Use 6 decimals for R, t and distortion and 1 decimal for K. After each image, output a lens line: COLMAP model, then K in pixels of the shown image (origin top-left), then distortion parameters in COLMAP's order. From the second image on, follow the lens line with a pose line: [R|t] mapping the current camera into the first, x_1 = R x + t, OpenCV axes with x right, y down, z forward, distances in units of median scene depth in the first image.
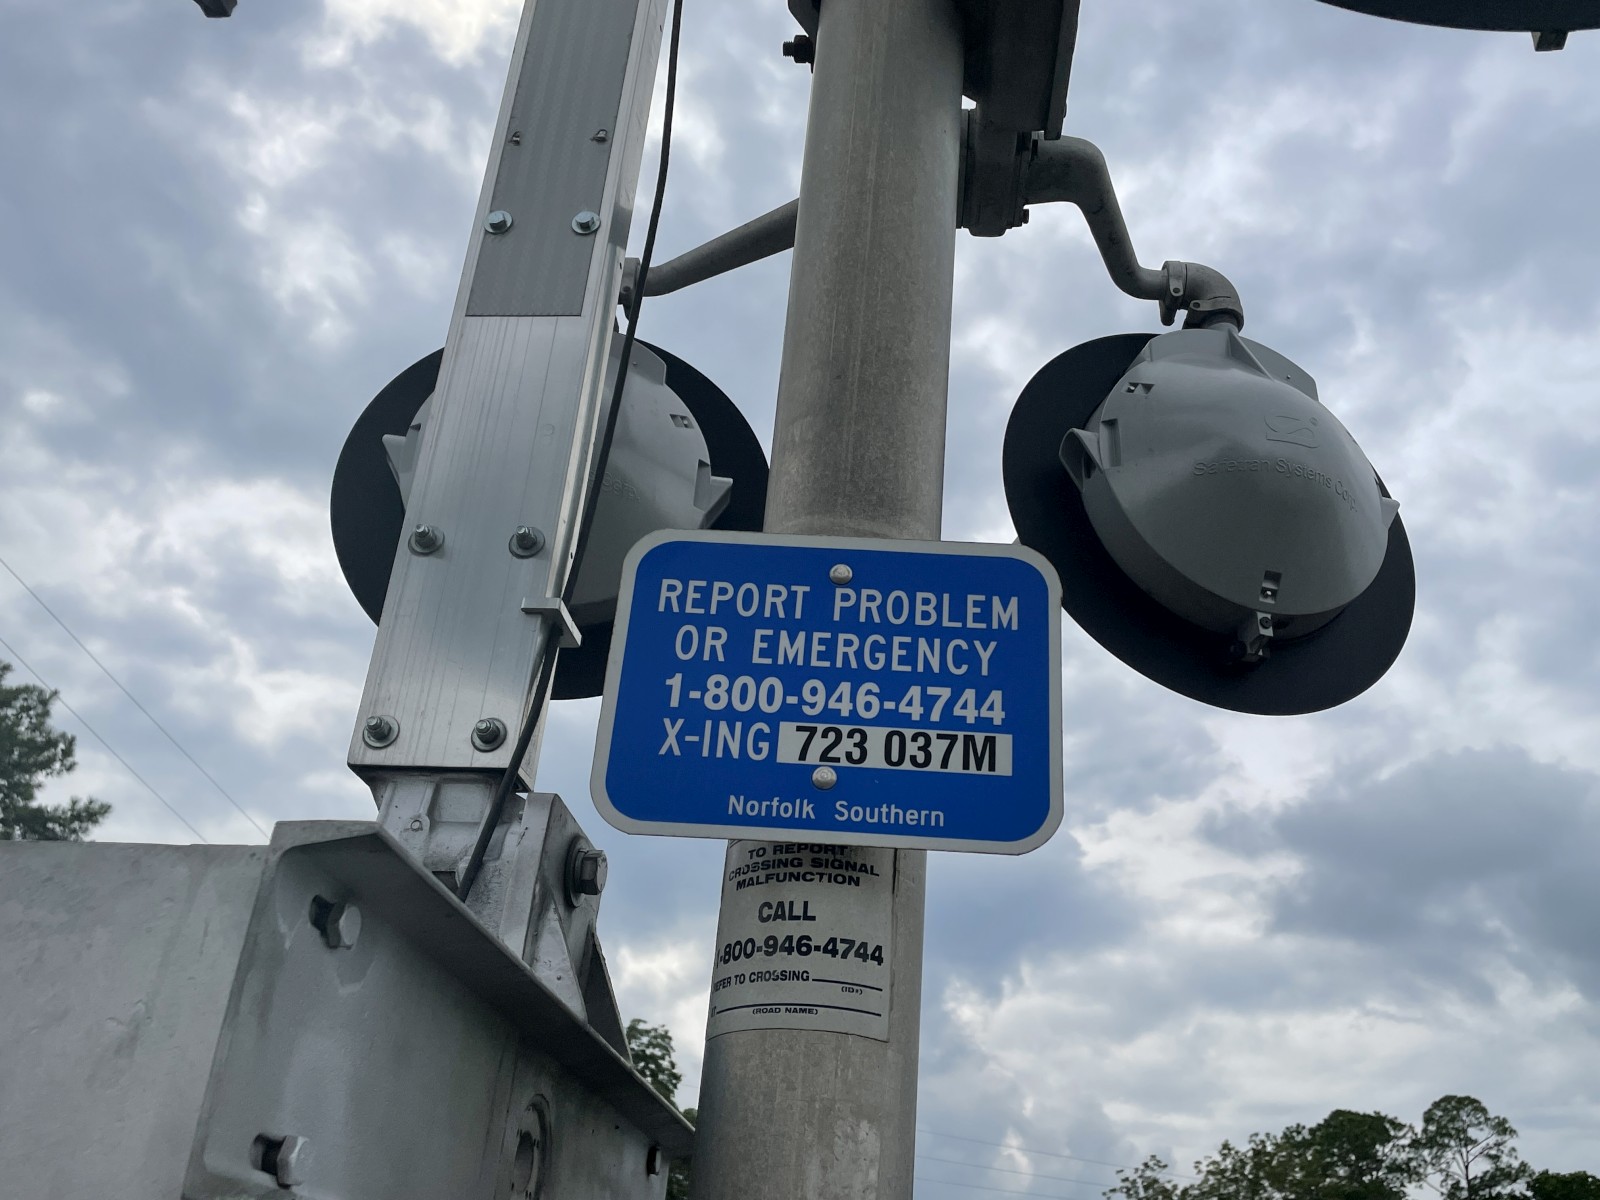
lens RADIAL K [[1496.5, 0, 831.3], [0, 1496.5, 632.9], [0, 0, 1]] dist [0.053259, 0.000000]
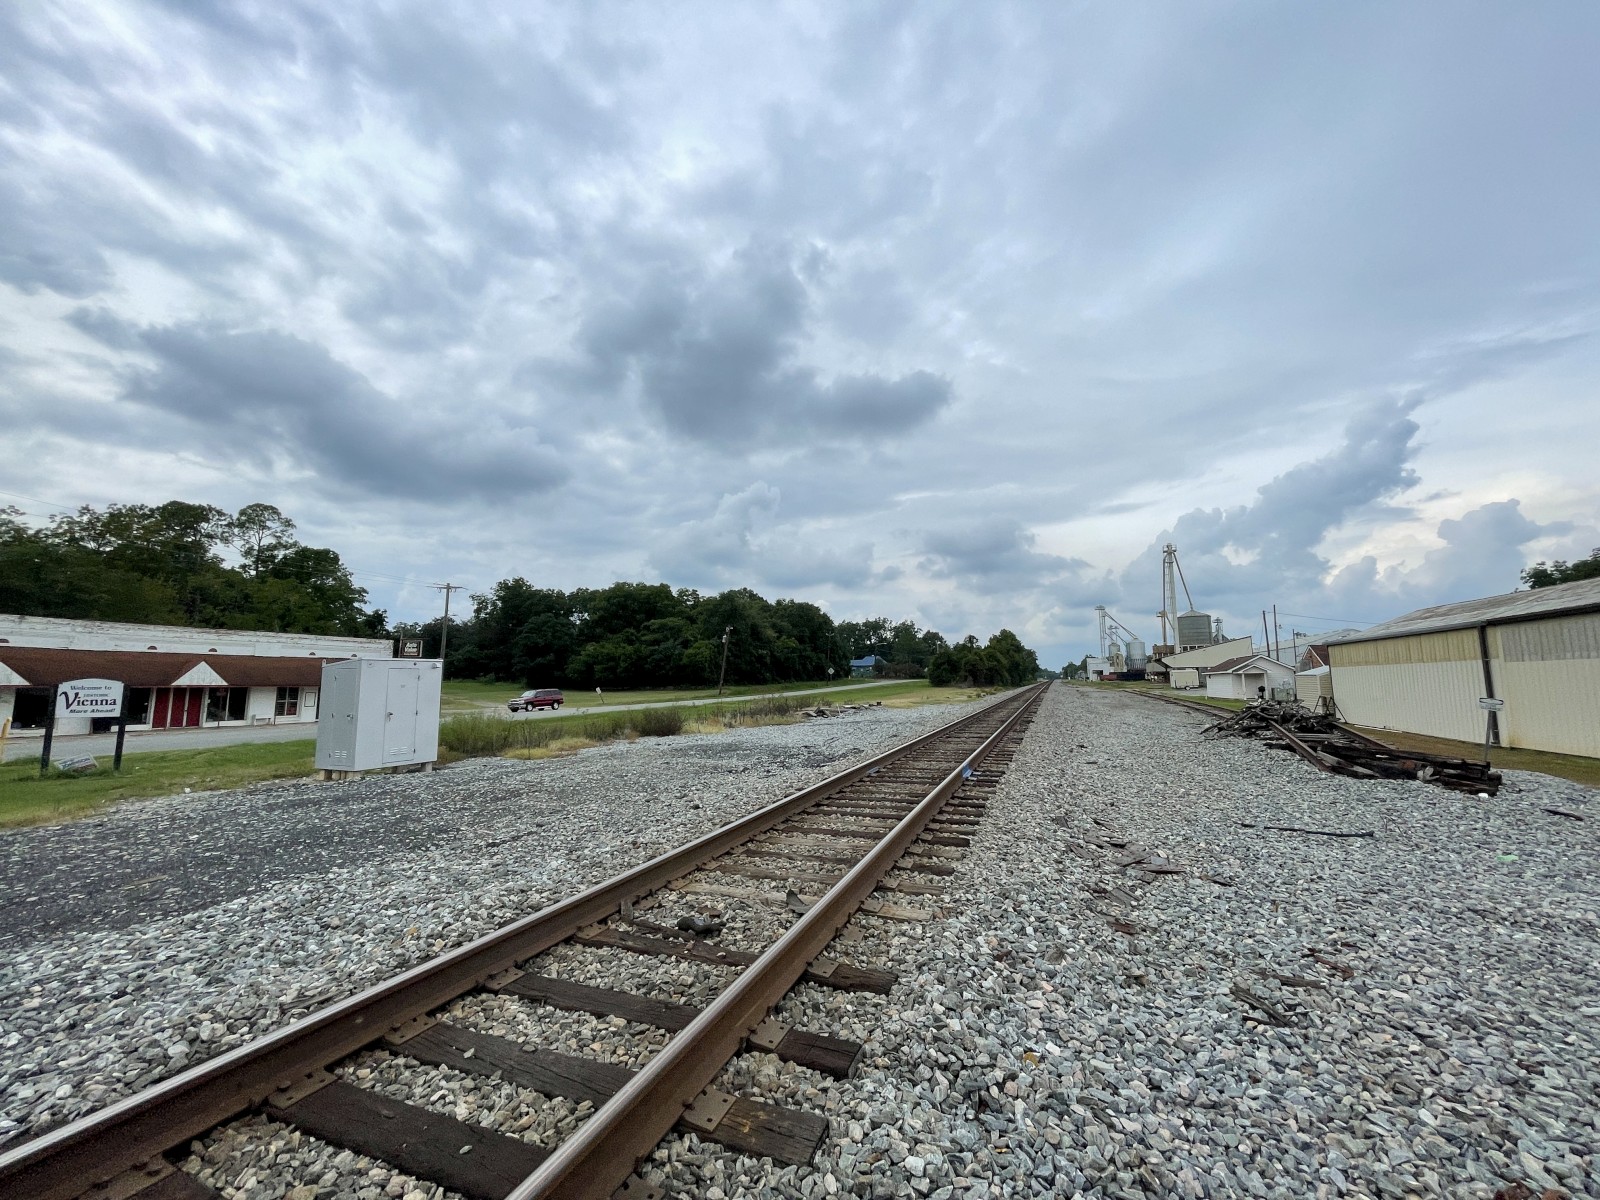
lens RADIAL K [[649.5, 0, 806.0], [0, 649.5, 588.4], [0, 0, 1]] dist [0.003614, -0.000225]
pose [[0.440831, 0.062746, 0.895394, -0.297043], [-0.389496, 0.912112, 0.127843, 1.827608], [-0.808678, -0.405110, 0.426527, 3.714654]]
